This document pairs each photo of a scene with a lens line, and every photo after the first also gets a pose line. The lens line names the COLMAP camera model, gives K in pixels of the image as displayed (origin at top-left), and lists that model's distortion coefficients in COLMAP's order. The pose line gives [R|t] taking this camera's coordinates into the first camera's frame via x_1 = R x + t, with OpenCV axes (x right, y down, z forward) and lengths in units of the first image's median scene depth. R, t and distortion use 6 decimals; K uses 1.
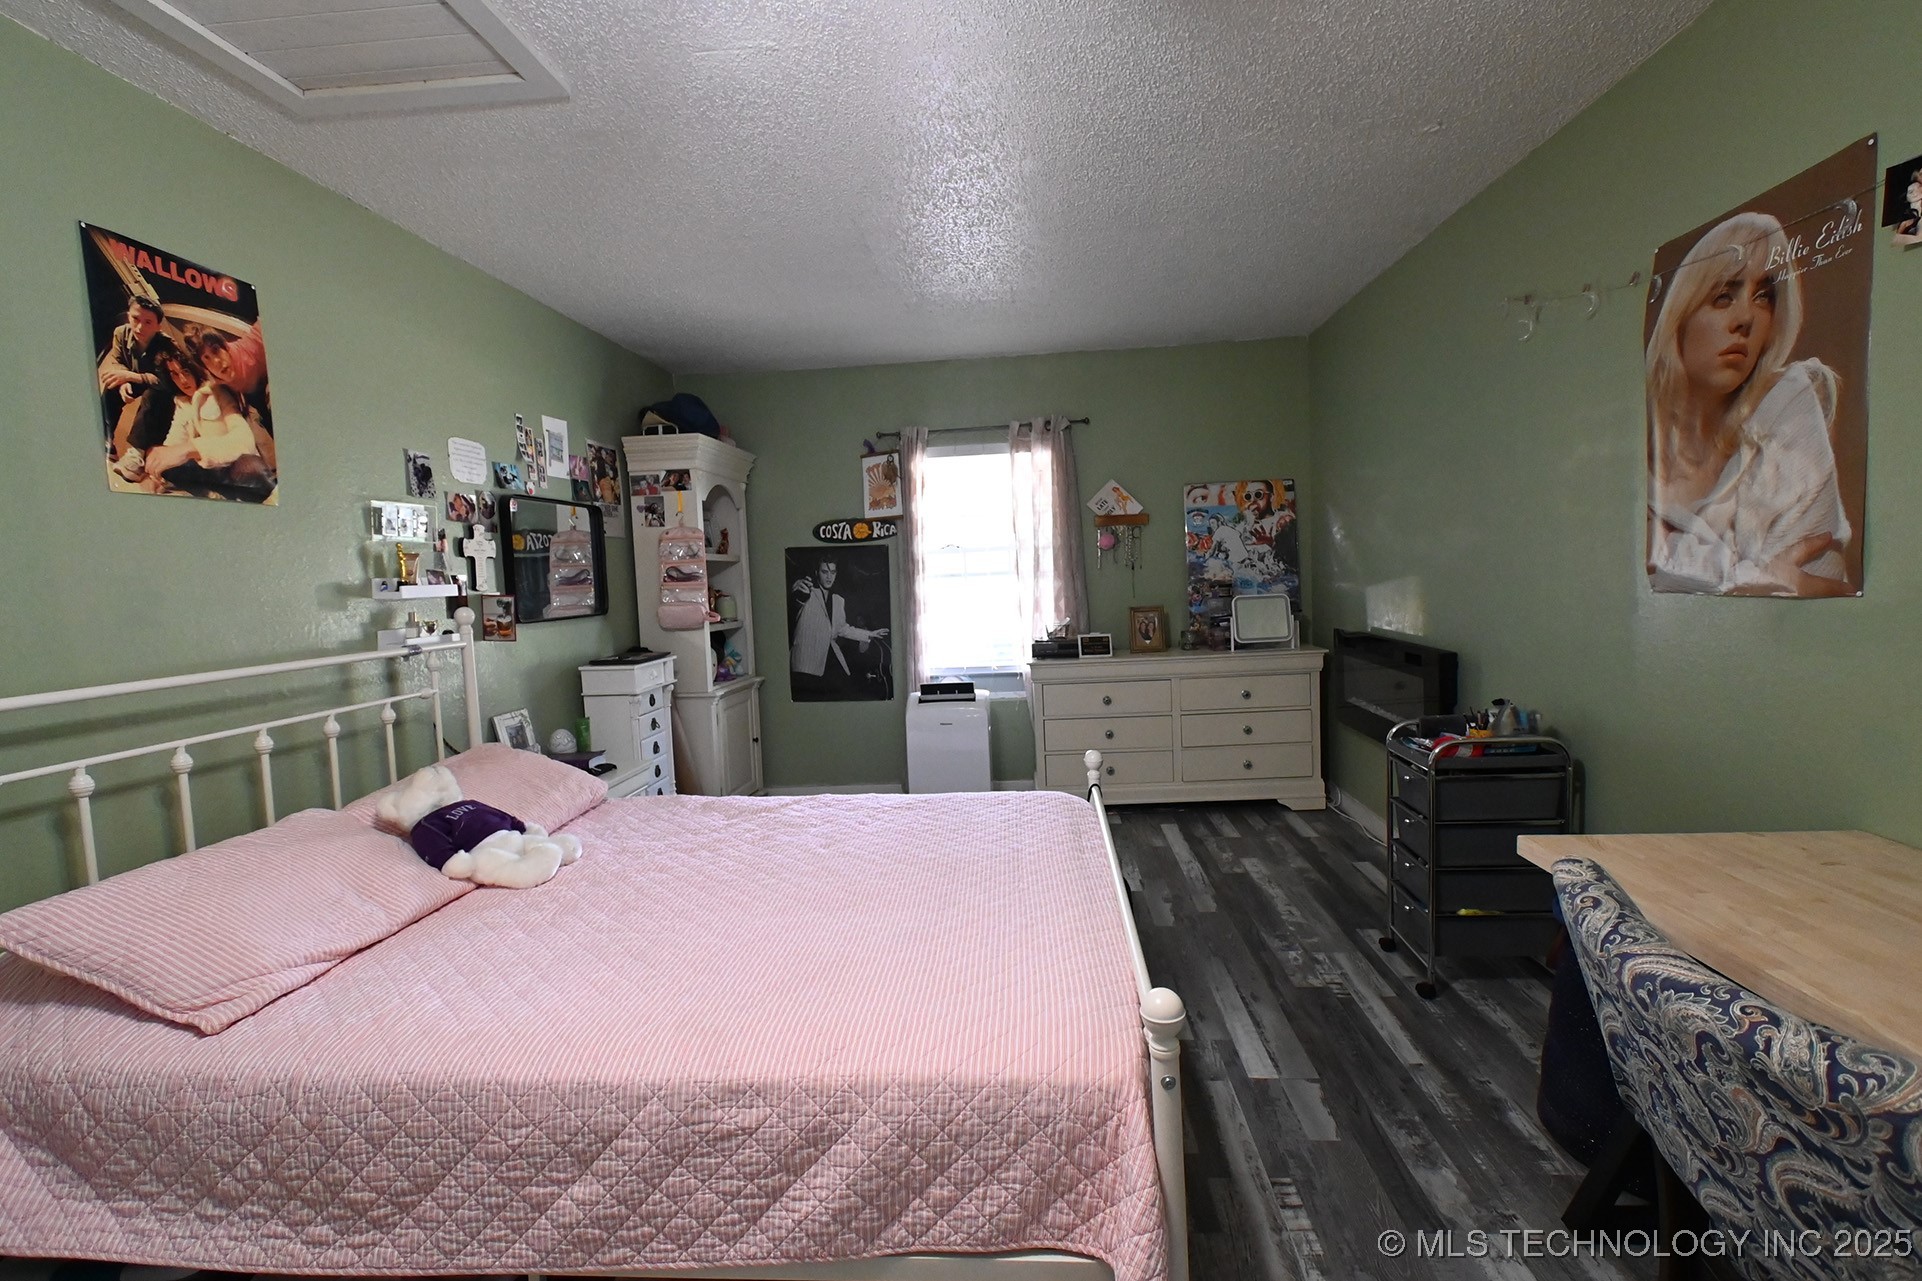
lens RADIAL K [[856.0, 0, 971.1], [0, 856.0, 639.4], [0, 0, 1]] dist [0.007405, -0.002769]
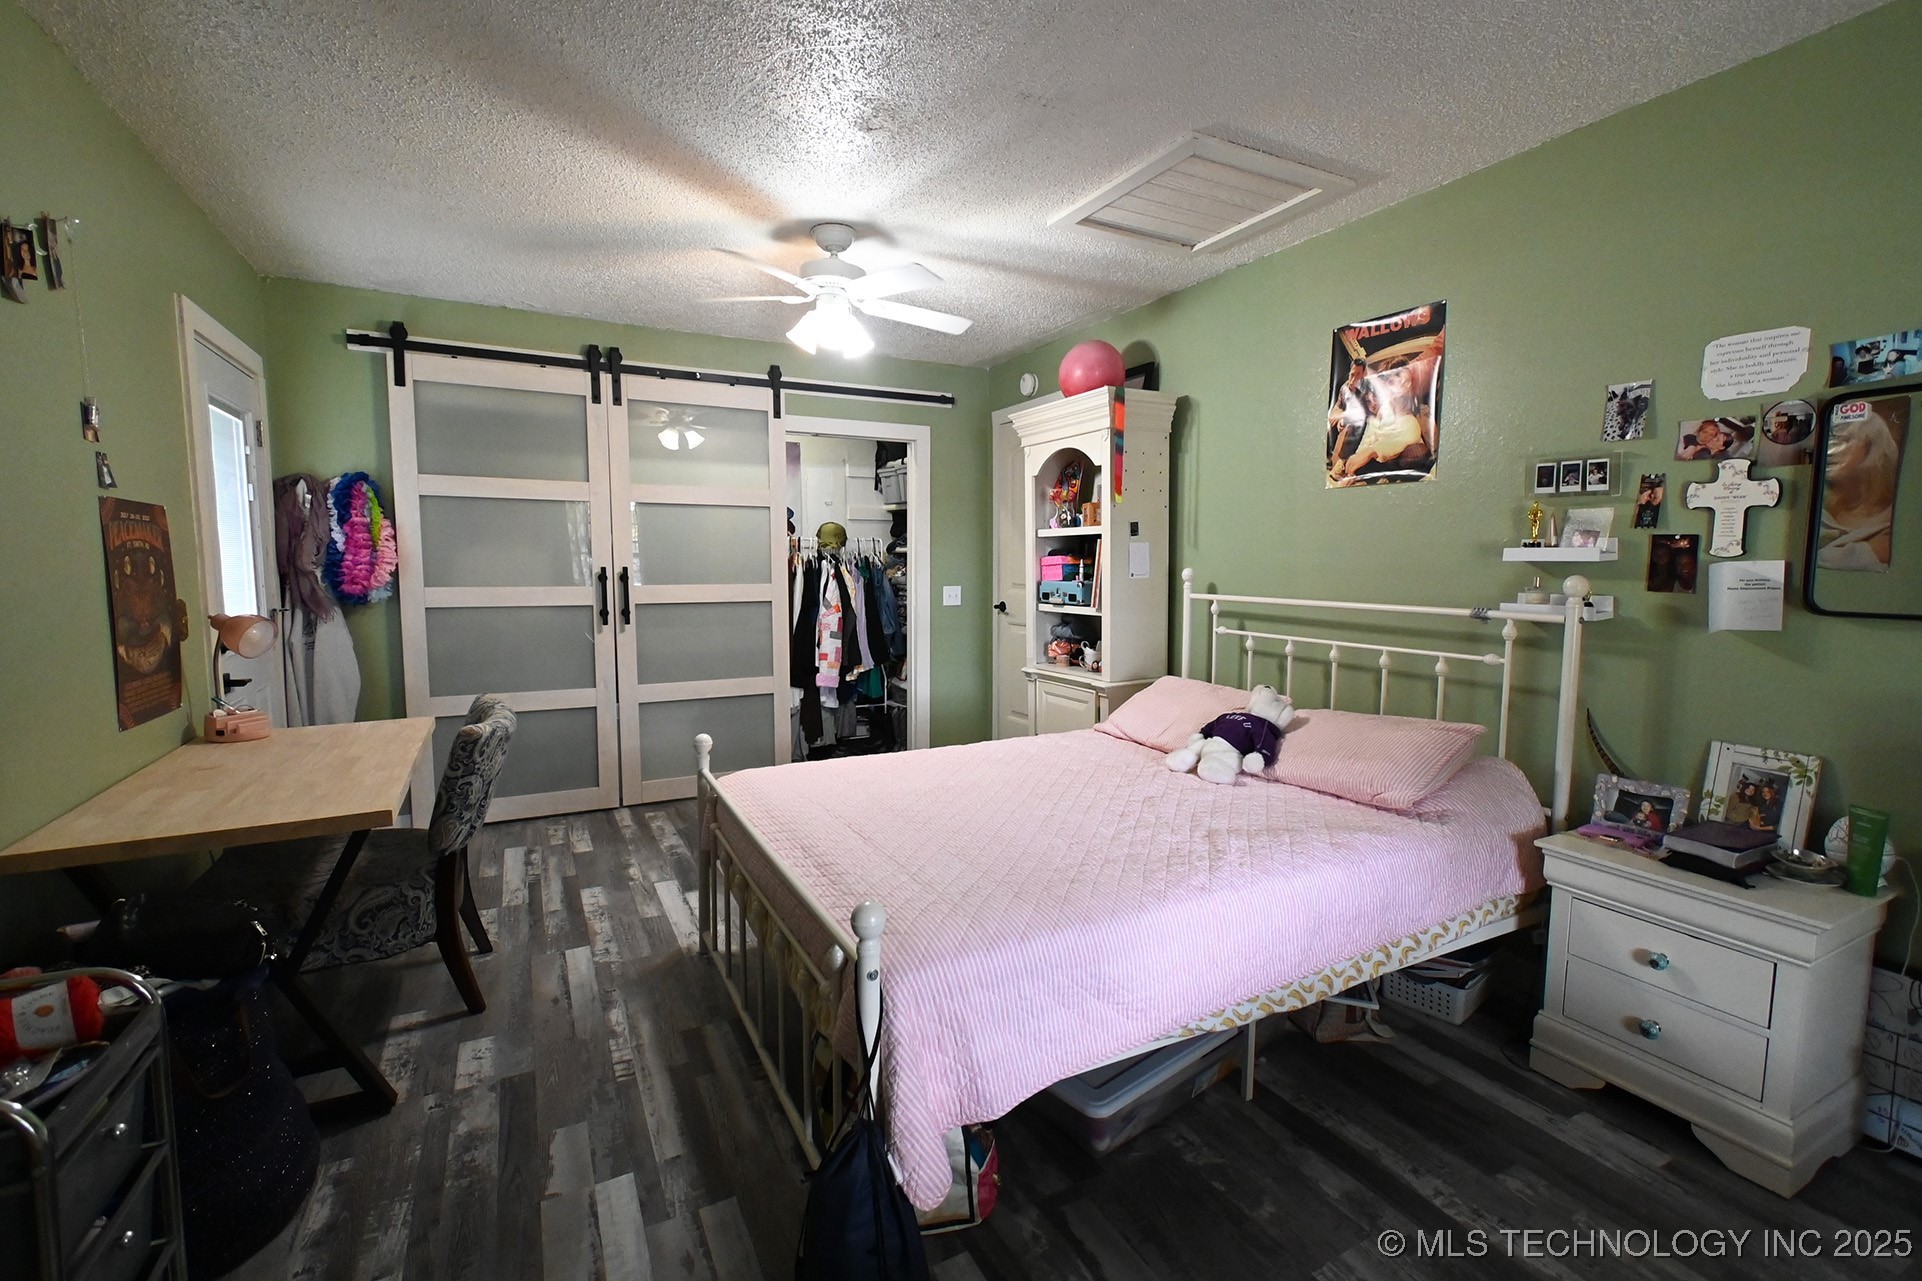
lens RADIAL K [[856.0, 0, 971.1], [0, 856.0, 639.4], [0, 0, 1]] dist [0.007405, -0.002769]
pose [[-0.849272, 0.091486, -0.519968, 0.465758], [-0.008711, 0.982310, 0.187061, -0.175685], [0.527883, 0.163395, -0.833452, 1.929949]]
